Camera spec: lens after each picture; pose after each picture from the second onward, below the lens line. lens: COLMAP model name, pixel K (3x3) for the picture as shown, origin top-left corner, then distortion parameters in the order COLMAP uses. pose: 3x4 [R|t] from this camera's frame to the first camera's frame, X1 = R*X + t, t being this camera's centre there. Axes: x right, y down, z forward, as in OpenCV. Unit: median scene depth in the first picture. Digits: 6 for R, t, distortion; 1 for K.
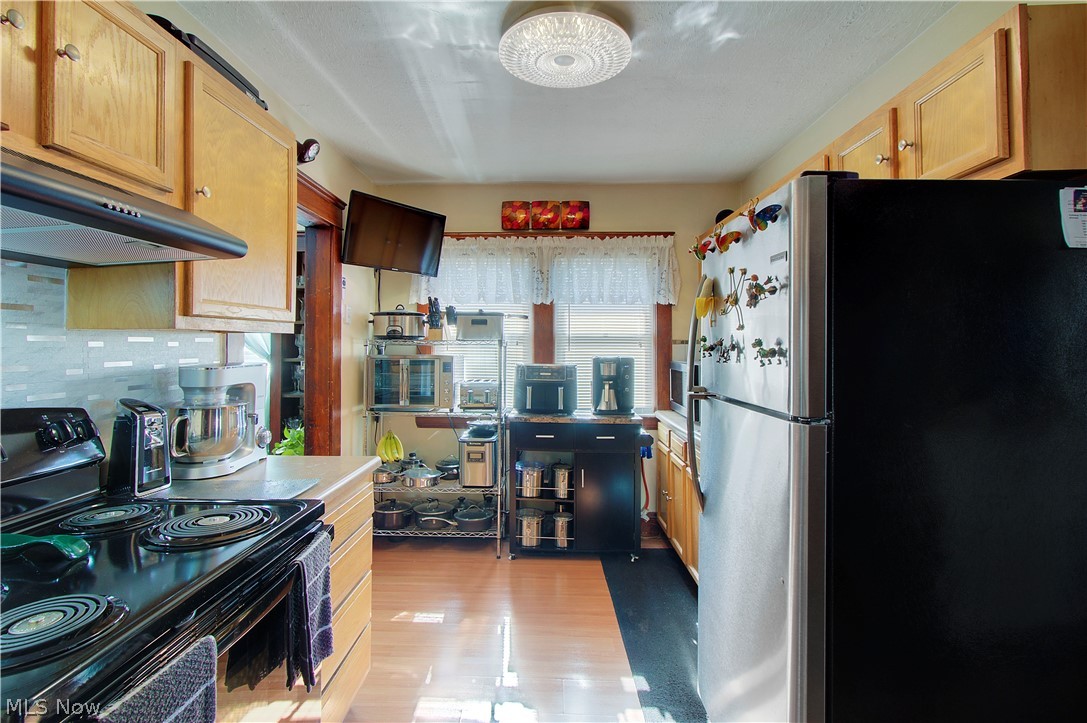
lens RADIAL K [[510.7, 0, 539.3], [0, 510.7, 329.7], [0, 0, 1]] dist [0.000078, 0.000466]
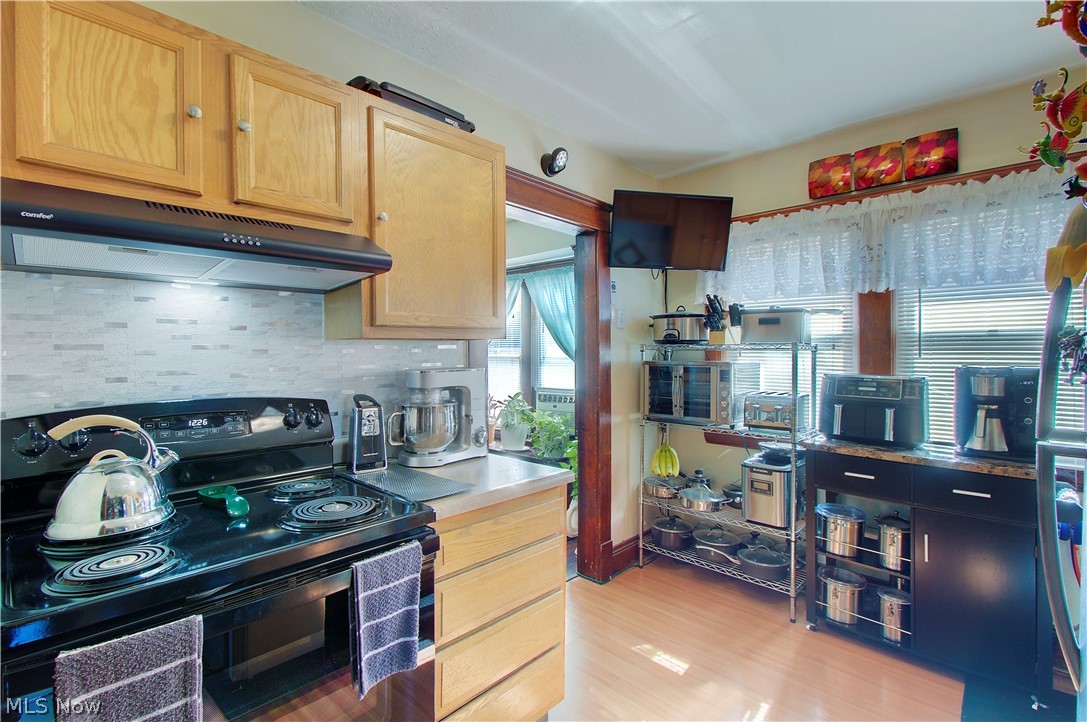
lens RADIAL K [[507.0, 0, 542.6], [0, 507.0, 348.1], [0, 0, 1]] dist [0.000298, 0.012026]
pose [[0.738649, -0.009245, -0.674027, 0.160427], [0.026430, 0.999534, 0.015254, 0.006378], [0.673572, -0.029082, 0.738549, 0.172695]]
